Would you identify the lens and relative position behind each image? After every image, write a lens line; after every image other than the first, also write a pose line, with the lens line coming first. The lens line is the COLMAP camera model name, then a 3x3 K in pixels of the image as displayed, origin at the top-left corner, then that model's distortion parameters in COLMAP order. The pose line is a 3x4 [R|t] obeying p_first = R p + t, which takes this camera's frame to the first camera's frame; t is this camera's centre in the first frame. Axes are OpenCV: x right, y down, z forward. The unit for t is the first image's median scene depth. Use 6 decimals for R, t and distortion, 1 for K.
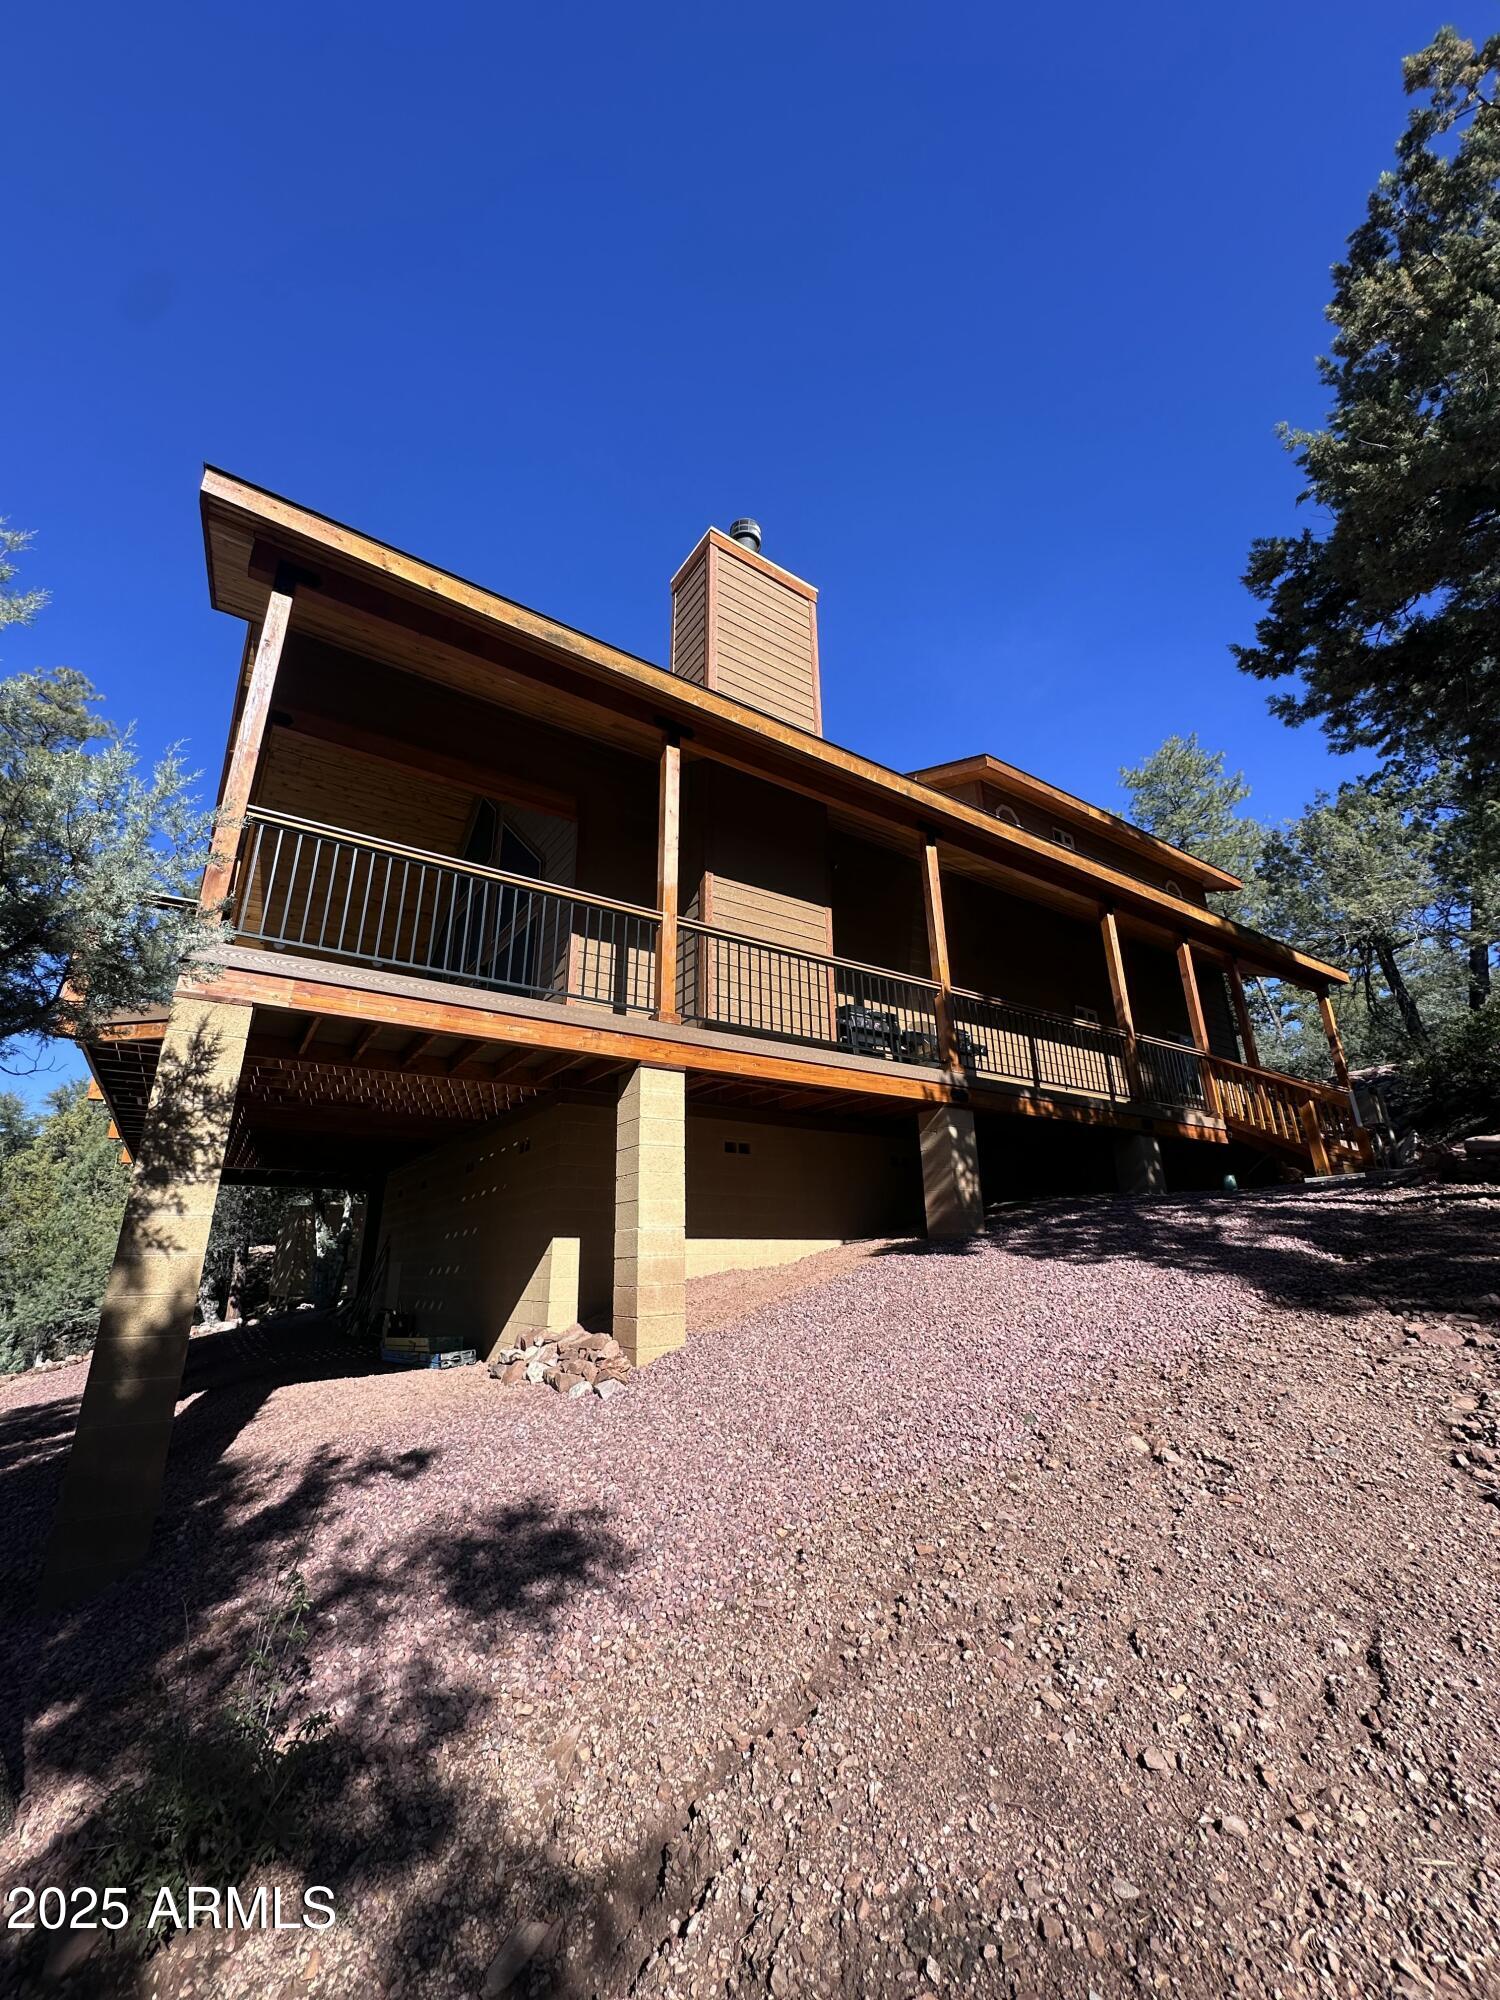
lens RADIAL K [[797.4, 0, 750.6], [0, 797.4, 999.5], [0, 0, 1]] dist [-0.004598, 0.000677]
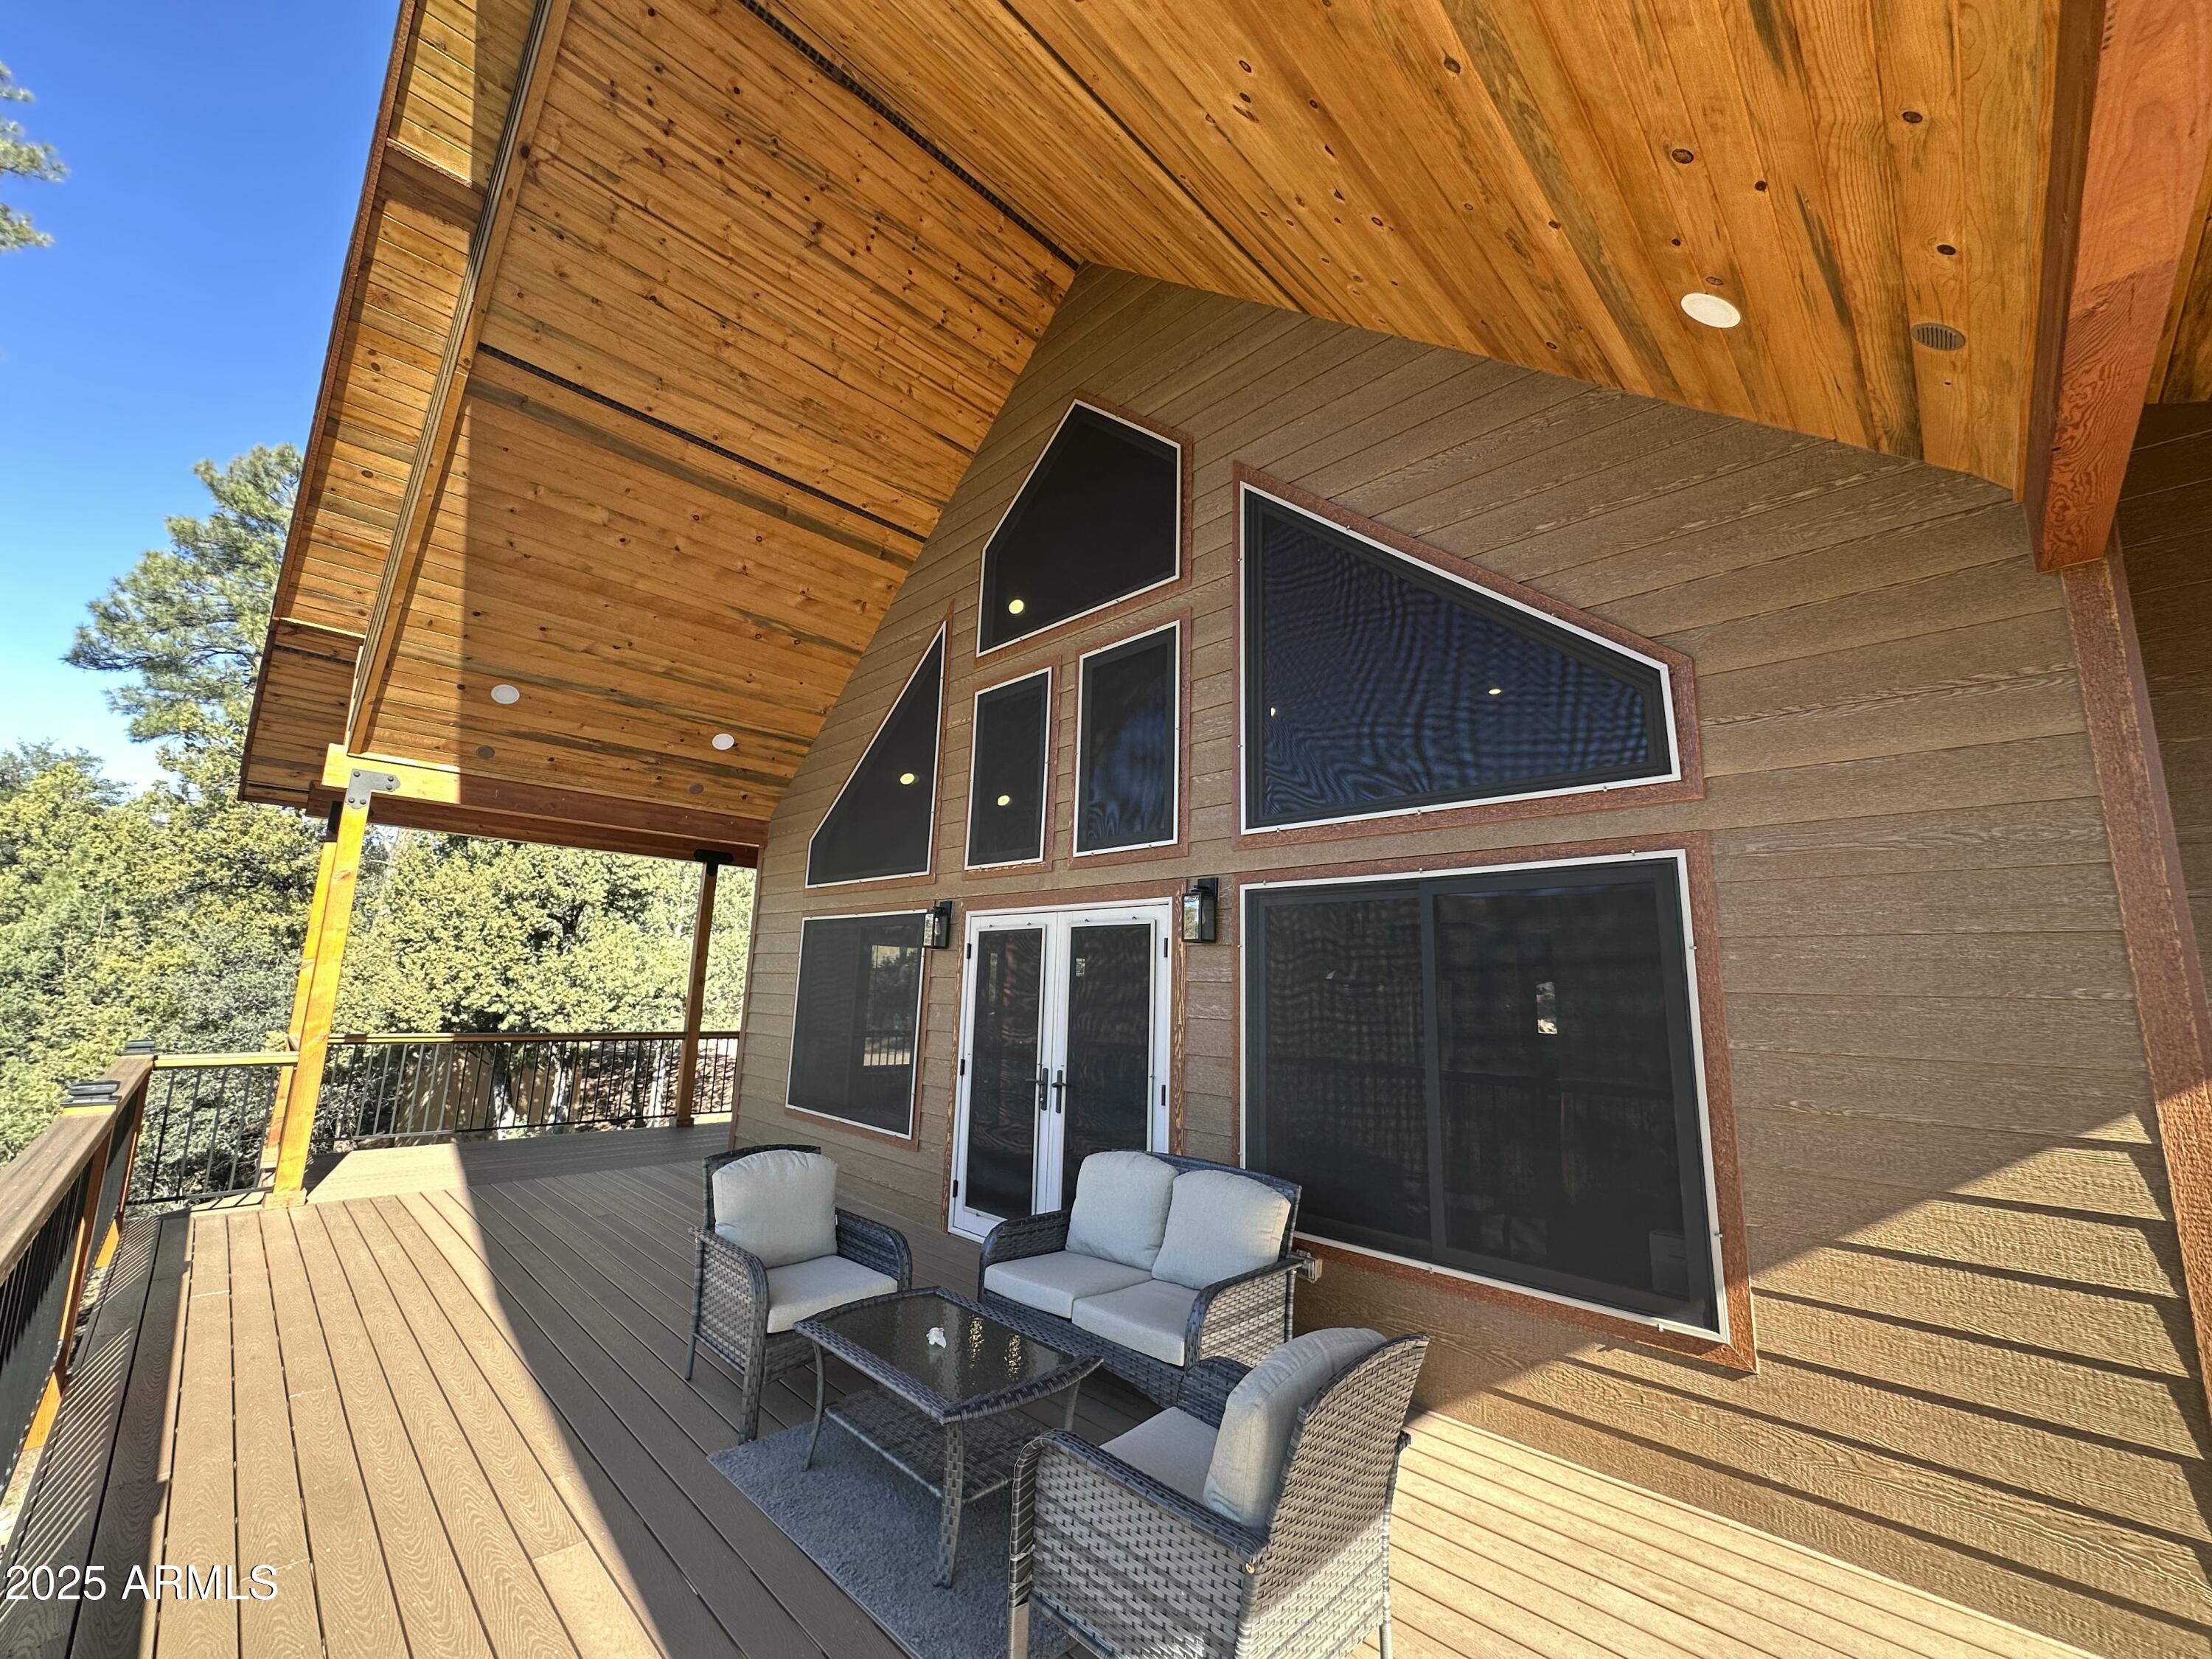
lens RADIAL K [[881.9, 0, 1103.1], [0, 881.9, 830.2], [0, 0, 1]] dist [-0.004598, 0.000677]
pose [[0.980974, 0.076663, 0.178362, -0.385203], [-0.102421, 0.984840, 0.140001, -0.101956], [-0.164925, -0.155605, 0.973954, 0.520365]]
